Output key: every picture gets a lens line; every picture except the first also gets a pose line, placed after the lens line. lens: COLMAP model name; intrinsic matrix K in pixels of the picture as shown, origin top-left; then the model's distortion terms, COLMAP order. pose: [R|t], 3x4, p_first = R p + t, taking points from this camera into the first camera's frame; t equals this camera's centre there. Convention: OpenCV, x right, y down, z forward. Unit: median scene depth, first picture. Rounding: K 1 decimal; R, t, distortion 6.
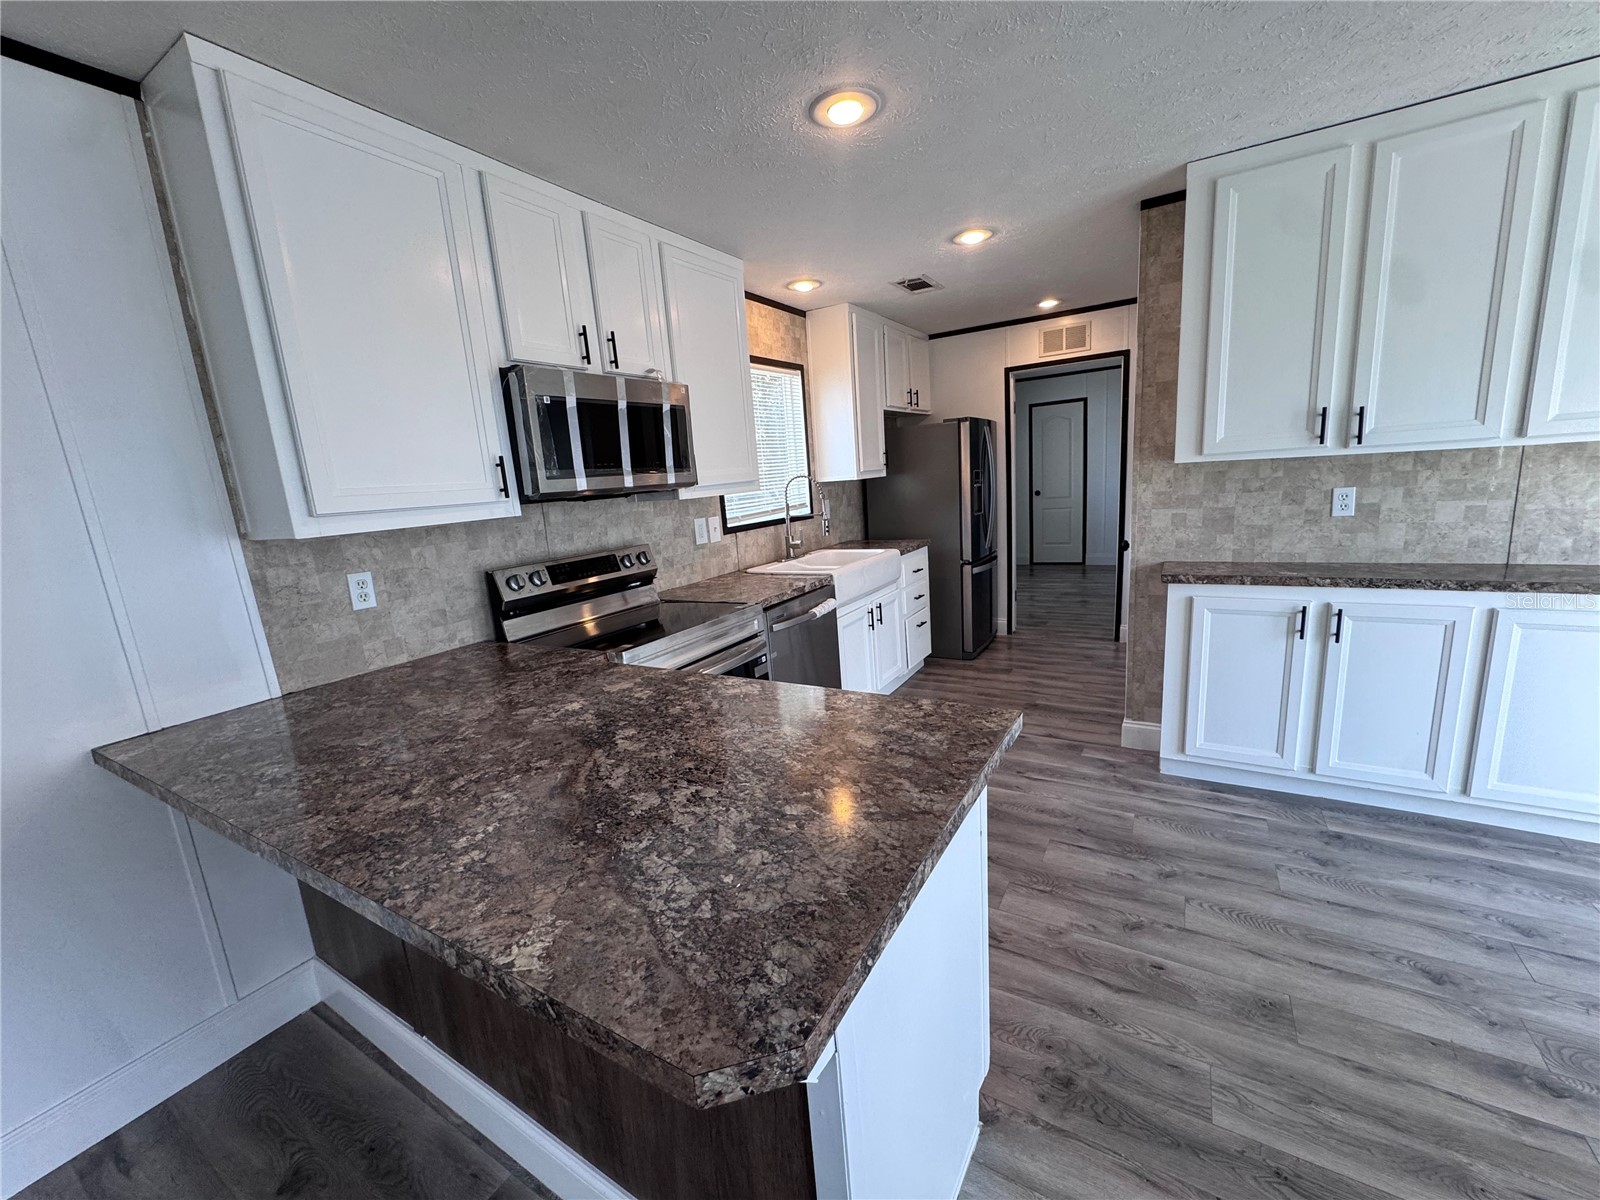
lens RADIAL K [[635.7, 0, 799.3], [0, 635.7, 601.0], [0, 0, 1]] dist [-0.004231, 0.000525]
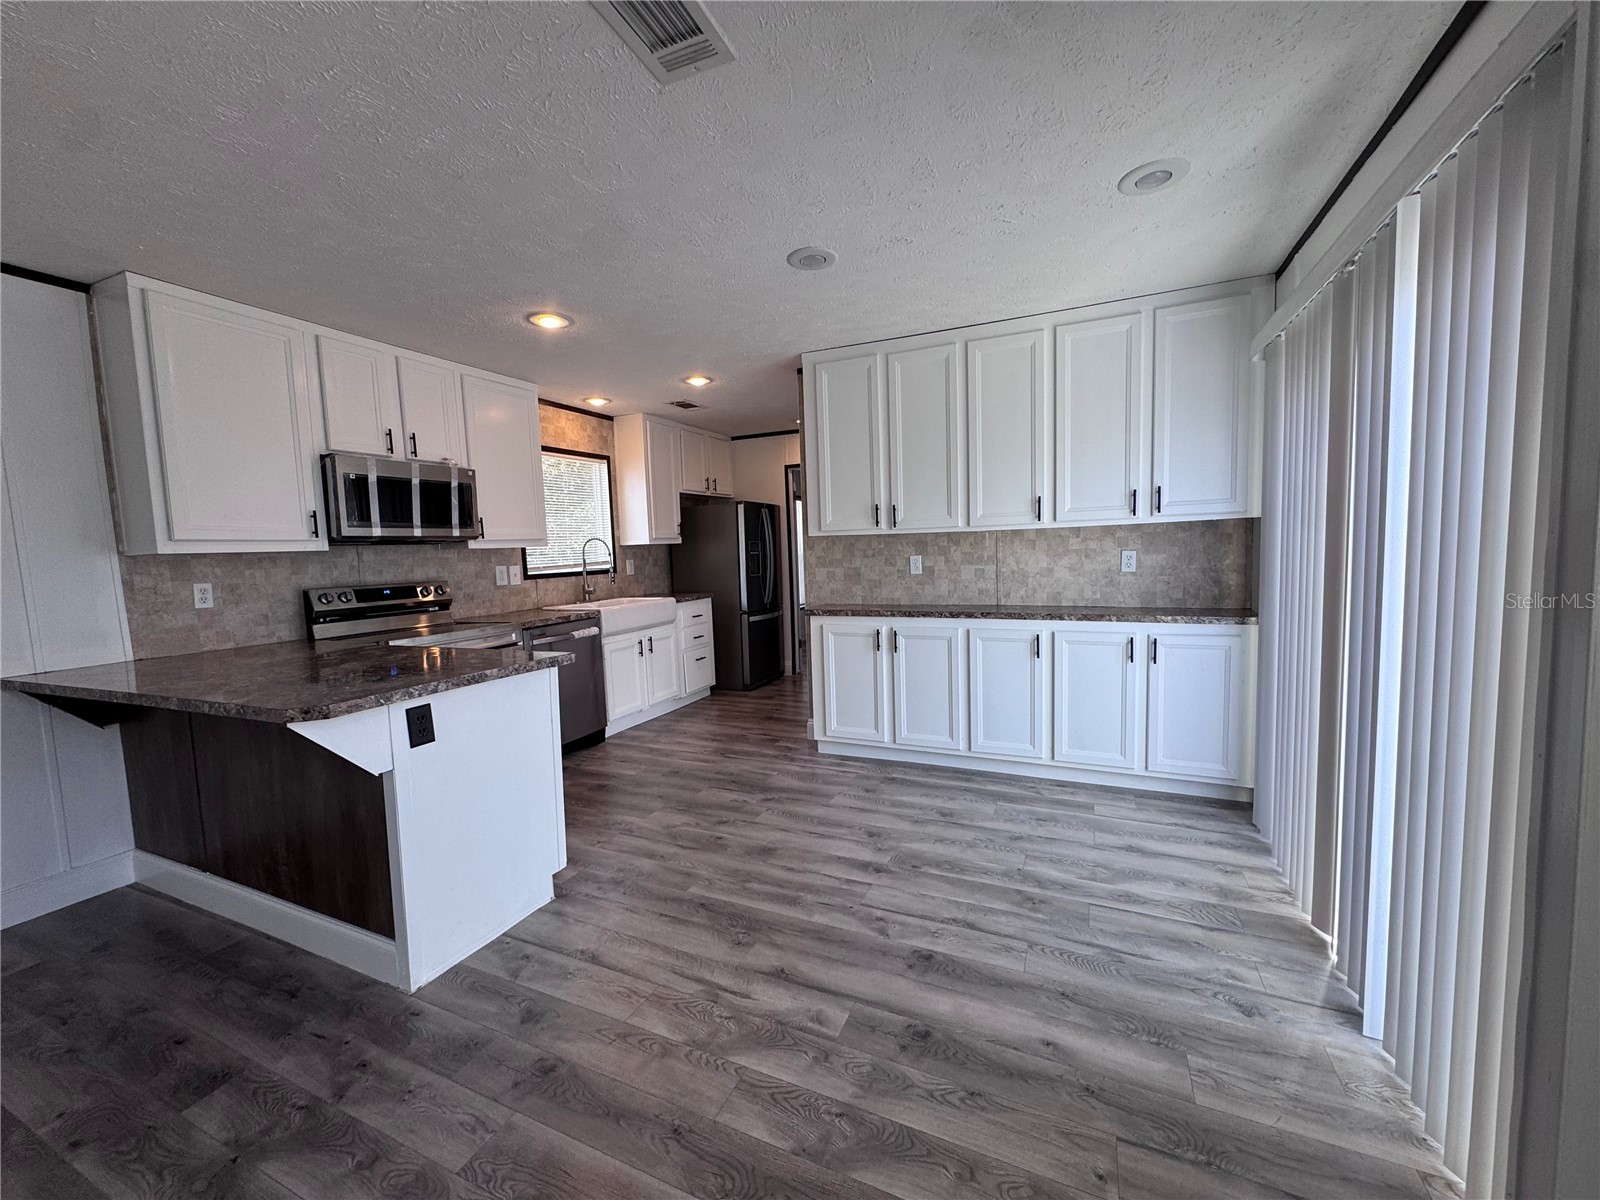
lens RADIAL K [[635.0, 0, 799.1], [0, 635.0, 601.9], [0, 0, 1]] dist [-0.003272, 0.000230]
pose [[0.992121, 0.027145, 0.122310, 0.401106], [-0.012713, 0.993020, -0.117263, 0.121871], [-0.124639, 0.114784, 0.985540, -0.493985]]
